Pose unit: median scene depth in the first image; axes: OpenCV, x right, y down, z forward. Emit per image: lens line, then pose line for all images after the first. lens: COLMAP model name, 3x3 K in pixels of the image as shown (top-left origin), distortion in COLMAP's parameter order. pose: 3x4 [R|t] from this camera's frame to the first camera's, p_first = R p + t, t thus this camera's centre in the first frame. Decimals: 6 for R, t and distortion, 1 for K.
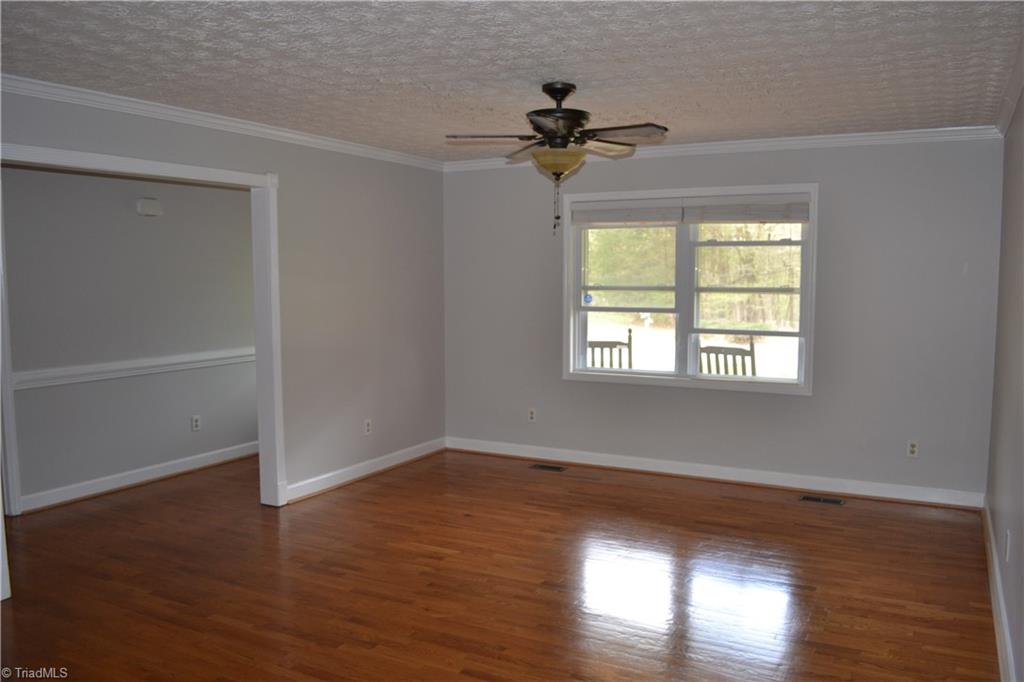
lens RADIAL K [[821.7, 0, 515.6], [0, 821.7, 356.0], [0, 0, 1]] dist [-0.077009, 0.000709]
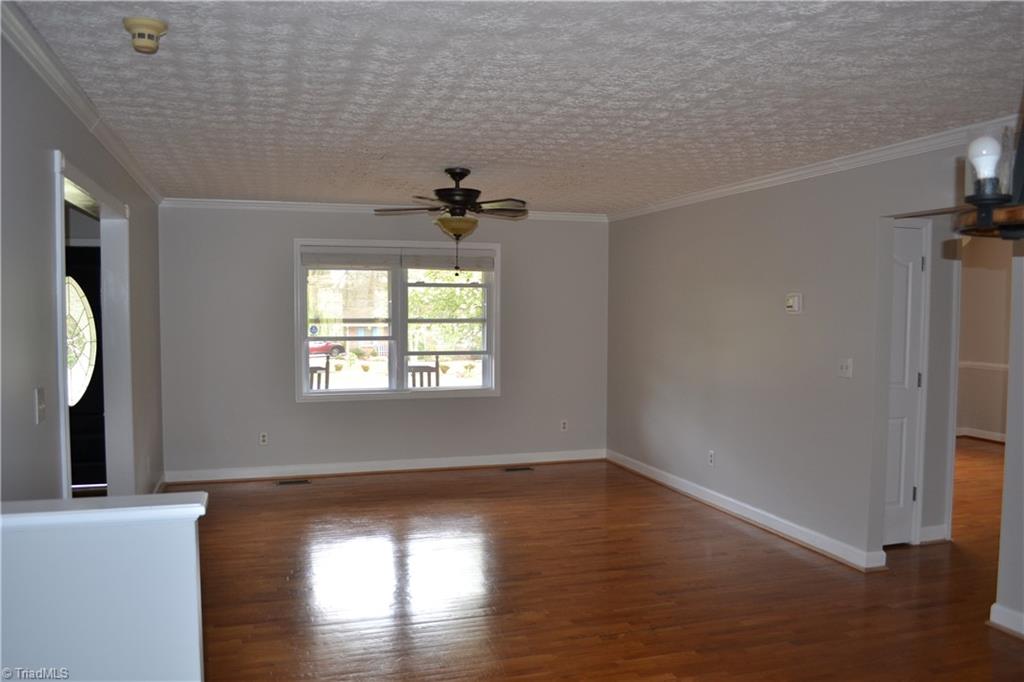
lens RADIAL K [[821.7, 0, 515.6], [0, 821.7, 356.0], [0, 0, 1]] dist [-0.077009, 0.000709]
pose [[0.693730, -0.040254, 0.719109, -0.574867], [0.066983, 0.997716, -0.008769, -0.005070], [-0.717114, 0.054252, 0.694842, 0.008547]]
